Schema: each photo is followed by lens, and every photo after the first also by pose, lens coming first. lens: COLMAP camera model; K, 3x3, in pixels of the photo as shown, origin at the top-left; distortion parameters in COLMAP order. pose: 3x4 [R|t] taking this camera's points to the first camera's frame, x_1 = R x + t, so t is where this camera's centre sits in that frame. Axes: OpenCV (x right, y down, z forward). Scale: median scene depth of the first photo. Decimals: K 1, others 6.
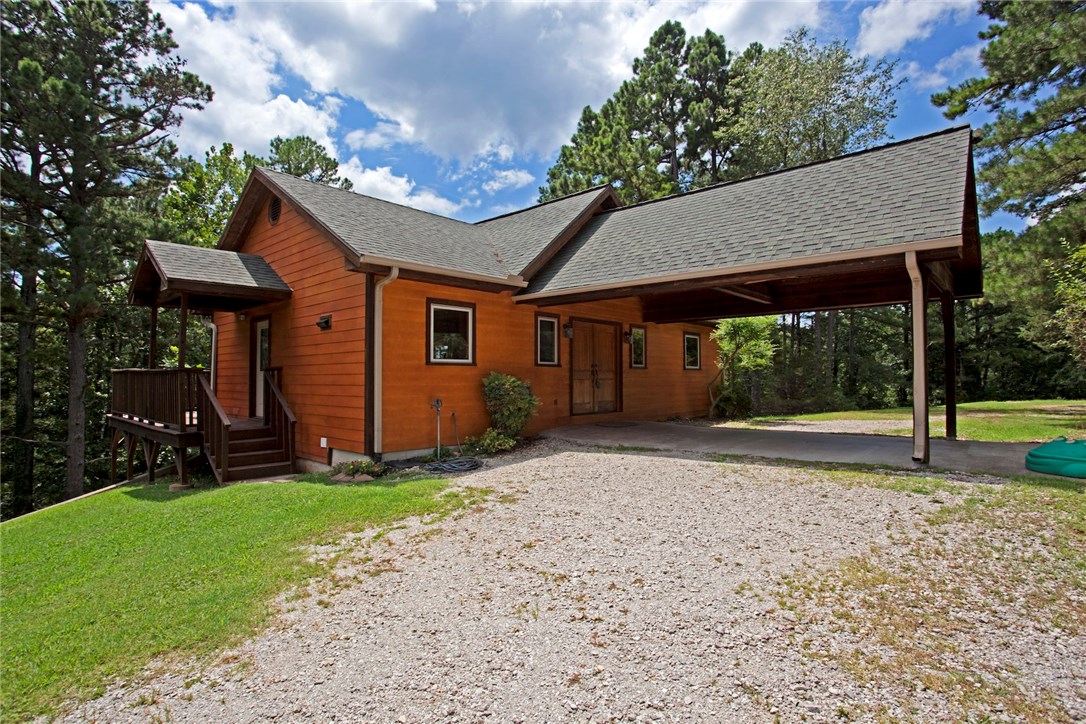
lens RADIAL K [[555.2, 0, 544.0], [0, 555.2, 364.1], [0, 0, 1]] dist [-0.072513, 0.034061]
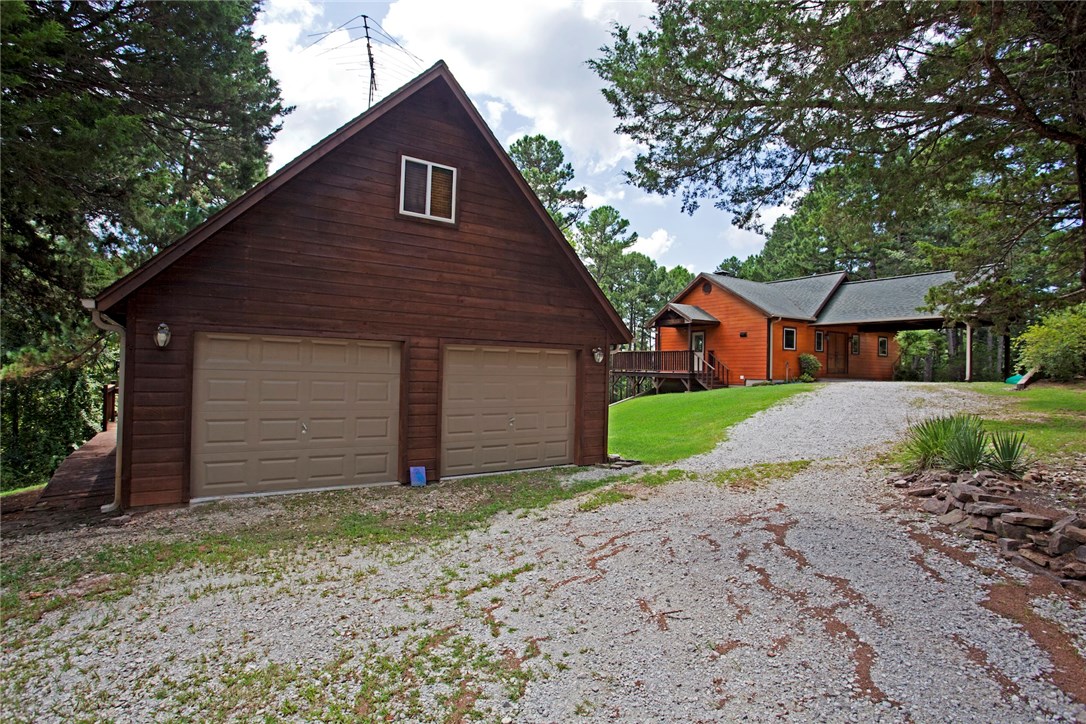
lens RADIAL K [[546.4, 0, 543.0], [0, 546.4, 362.0], [0, 0, 1]] dist [-0.071528, 0.034321]
pose [[0.958579, 0.024610, -0.283763, -0.457323], [-0.018963, 0.999564, 0.022629, 0.016697], [0.284196, -0.016310, 0.958627, -1.511319]]
